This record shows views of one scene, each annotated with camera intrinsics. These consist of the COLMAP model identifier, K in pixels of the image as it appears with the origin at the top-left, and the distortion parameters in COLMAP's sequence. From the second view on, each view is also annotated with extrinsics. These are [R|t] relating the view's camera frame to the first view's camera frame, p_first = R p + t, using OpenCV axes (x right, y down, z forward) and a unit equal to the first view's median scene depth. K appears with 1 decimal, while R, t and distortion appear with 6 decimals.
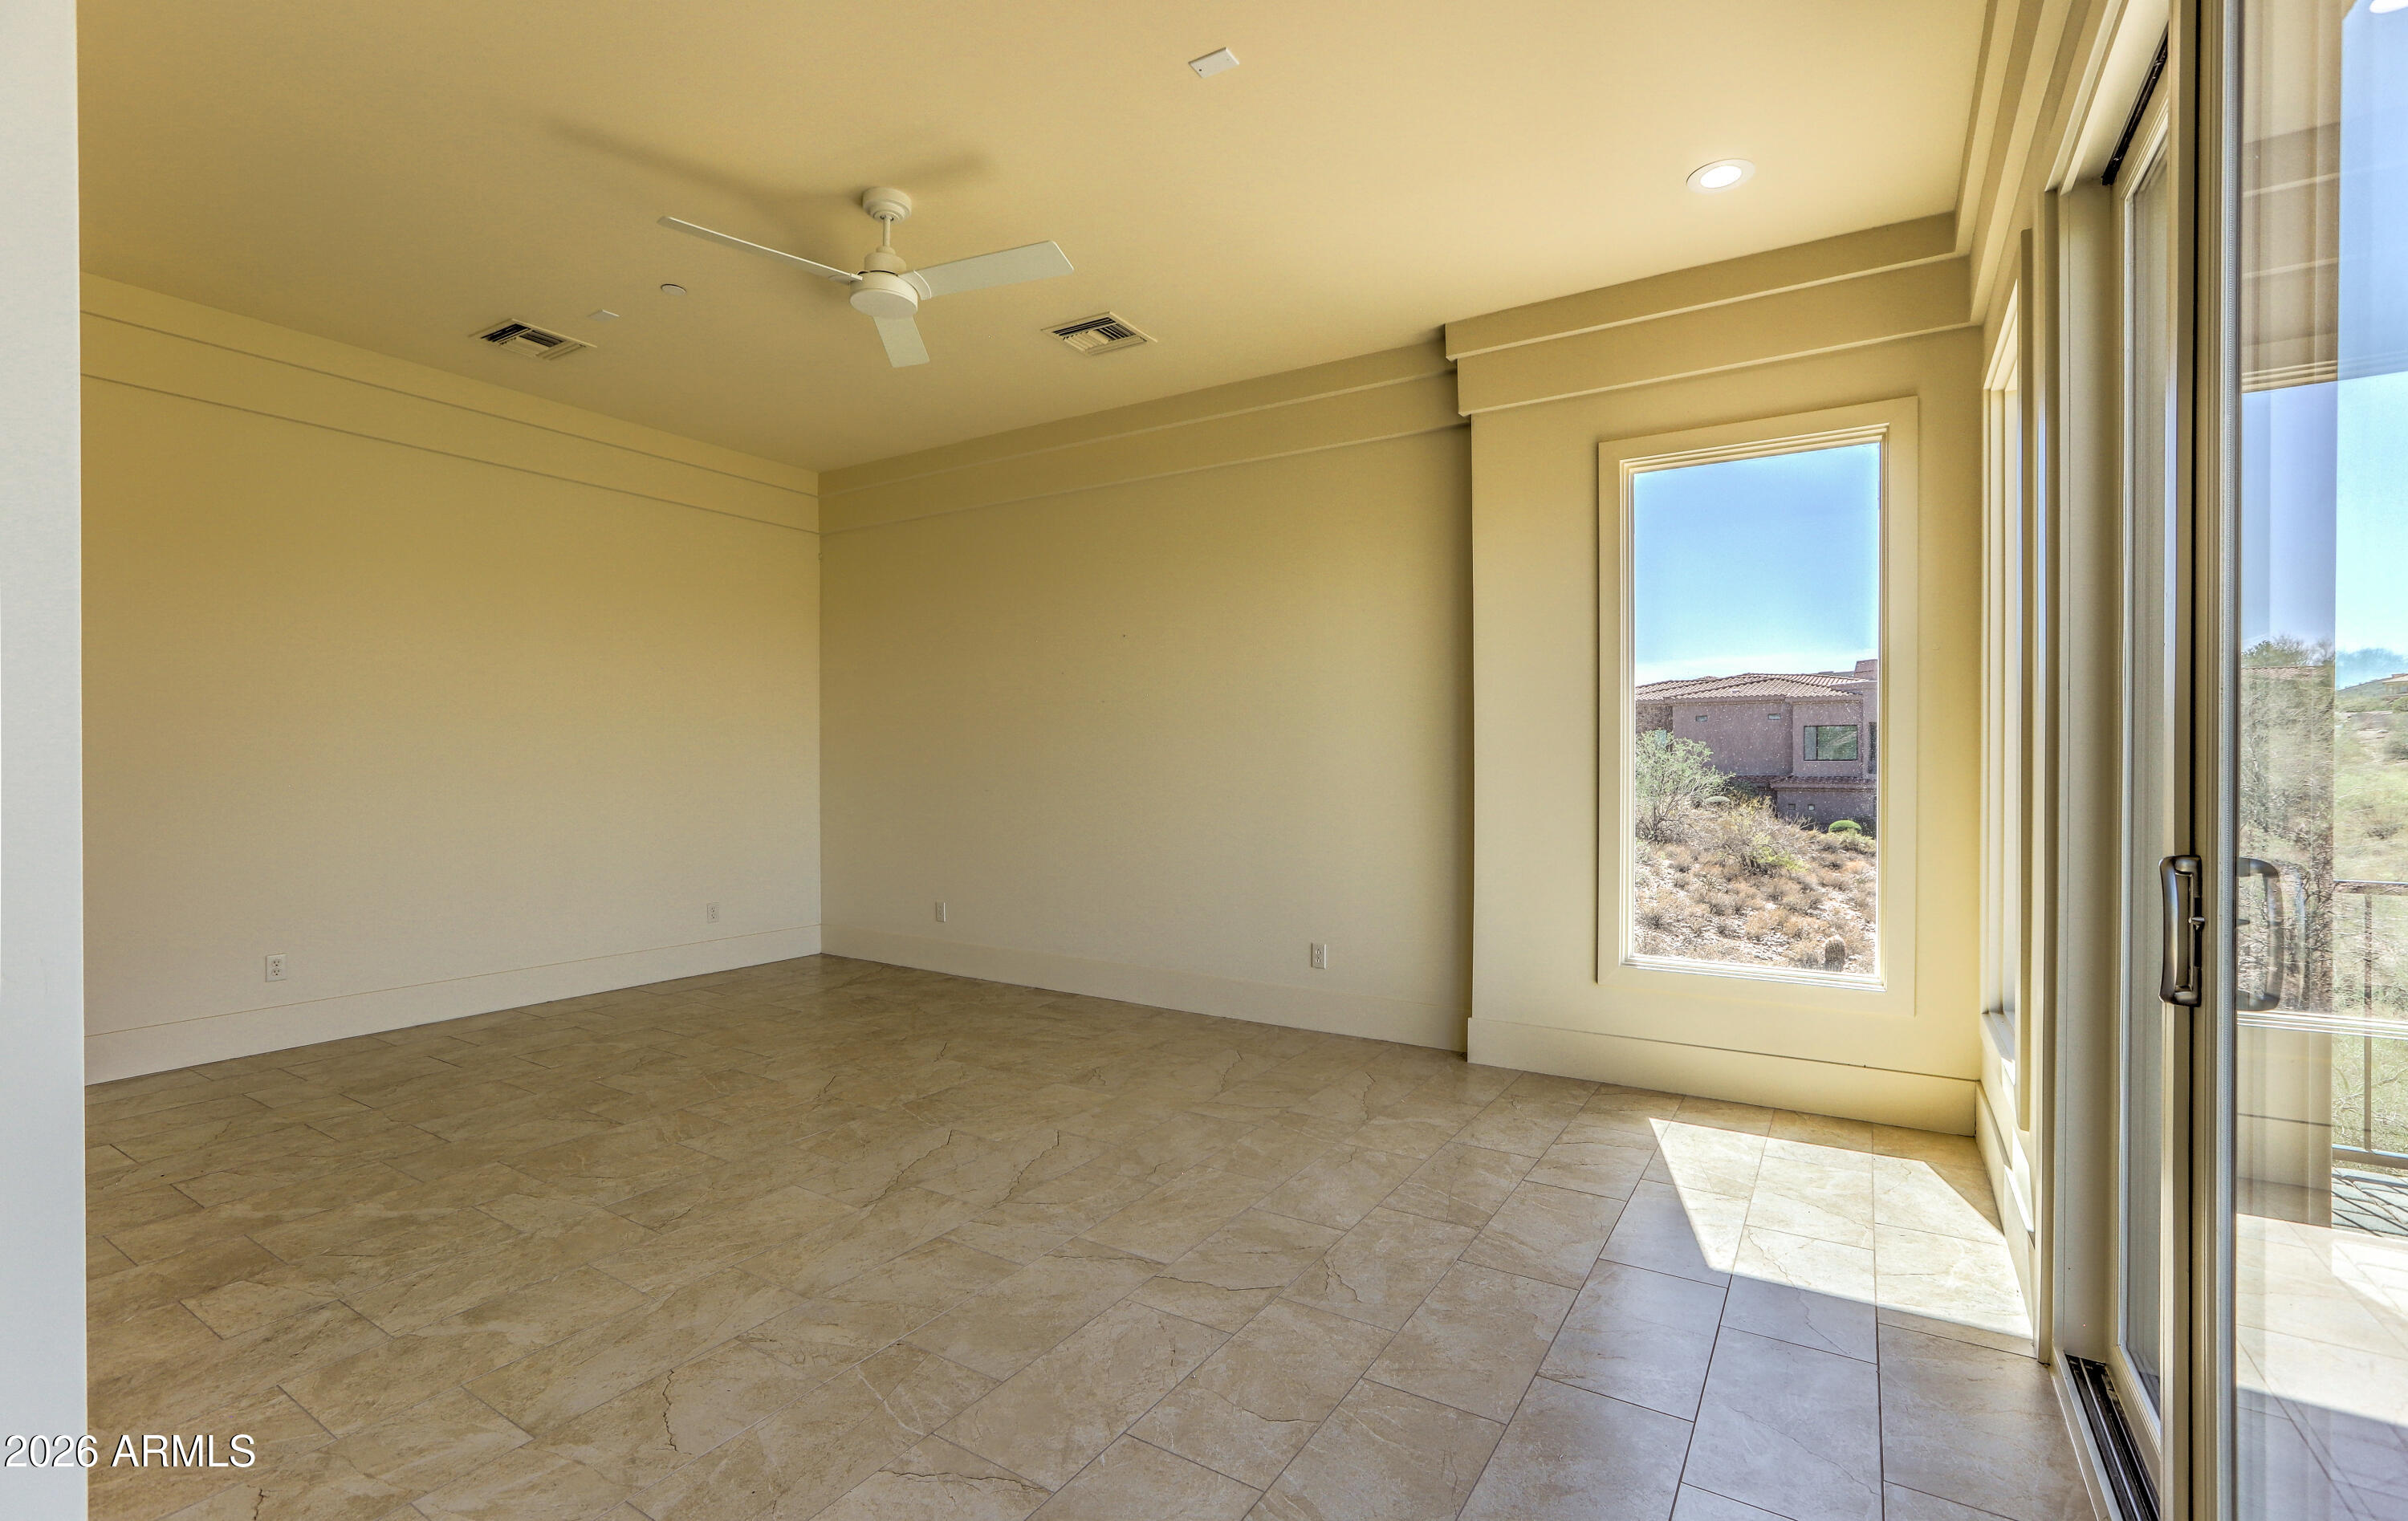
lens RADIAL K [[1127.1, 0, 1204.0], [0, 1127.1, 760.5], [0, 0, 1]] dist [-0.002996, -0.000144]
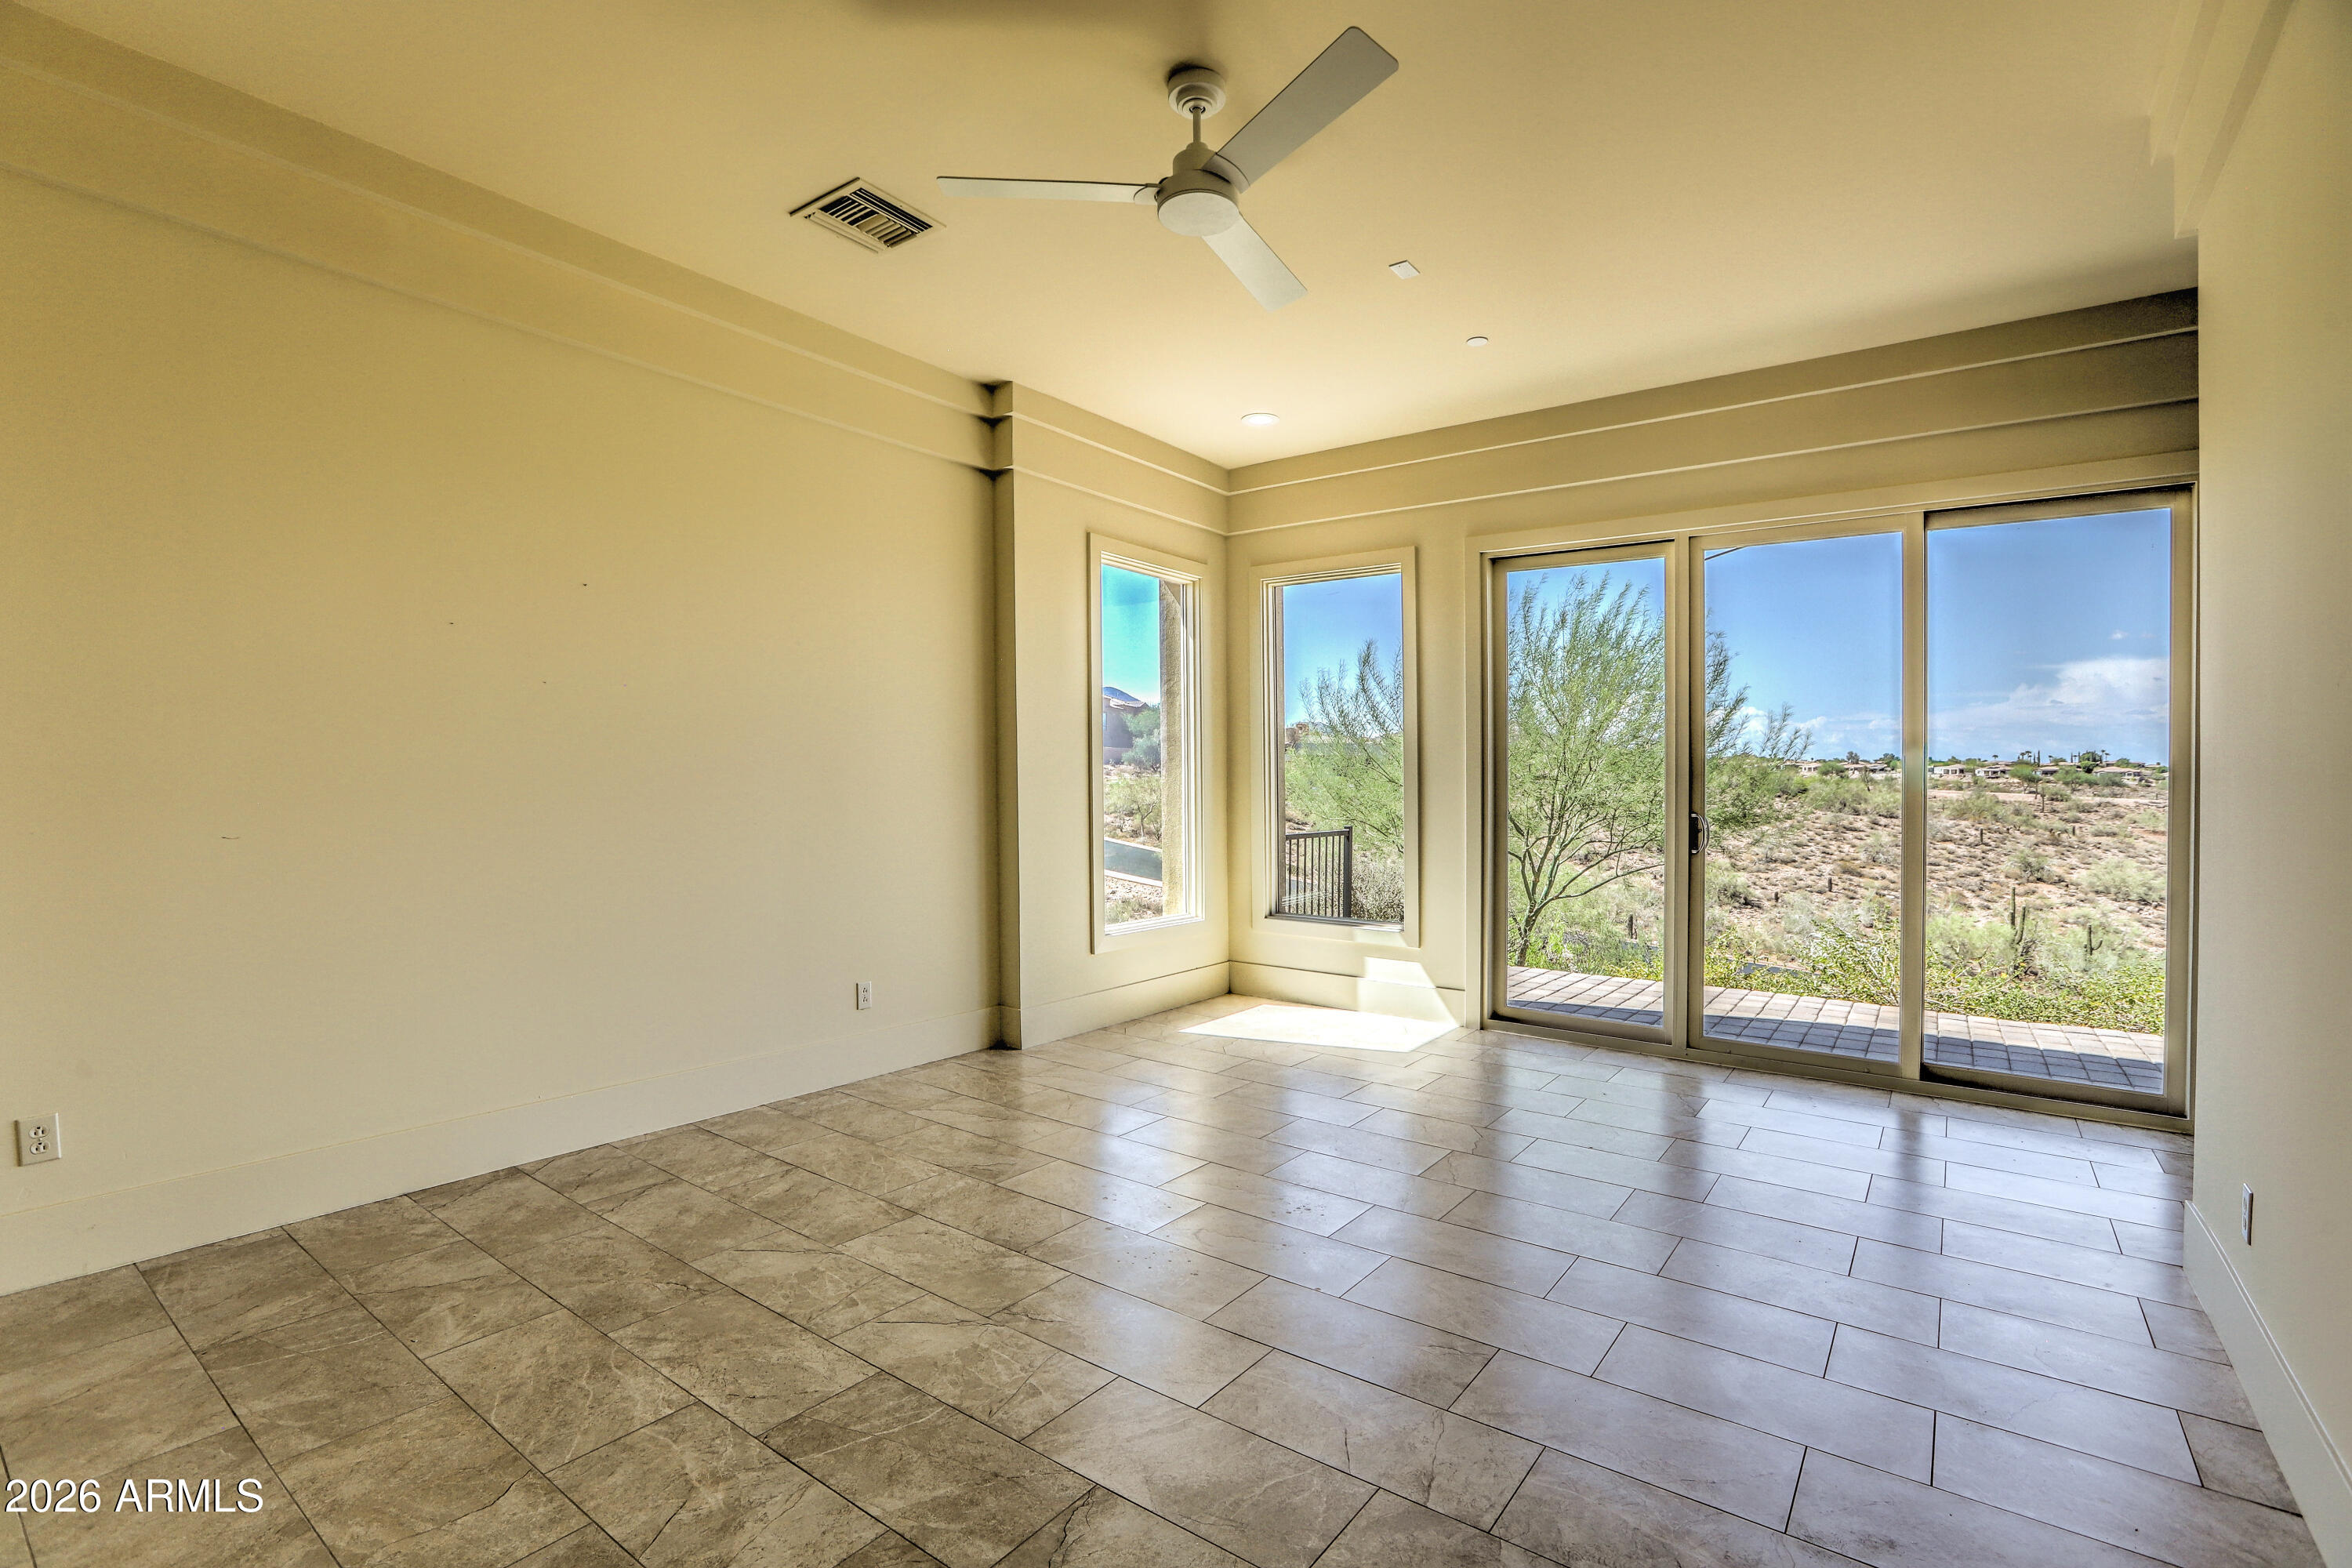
lens RADIAL K [[1091.5, 0, 1176.0], [0, 1091.5, 784.0], [0, 0, 1]] dist [-0.037693, 0.000007]
pose [[0.061249, -0.007111, 0.998097, -0.851820], [-0.009820, 0.999922, 0.007726, -0.006330], [-0.998074, -0.010274, 0.061174, 0.791065]]
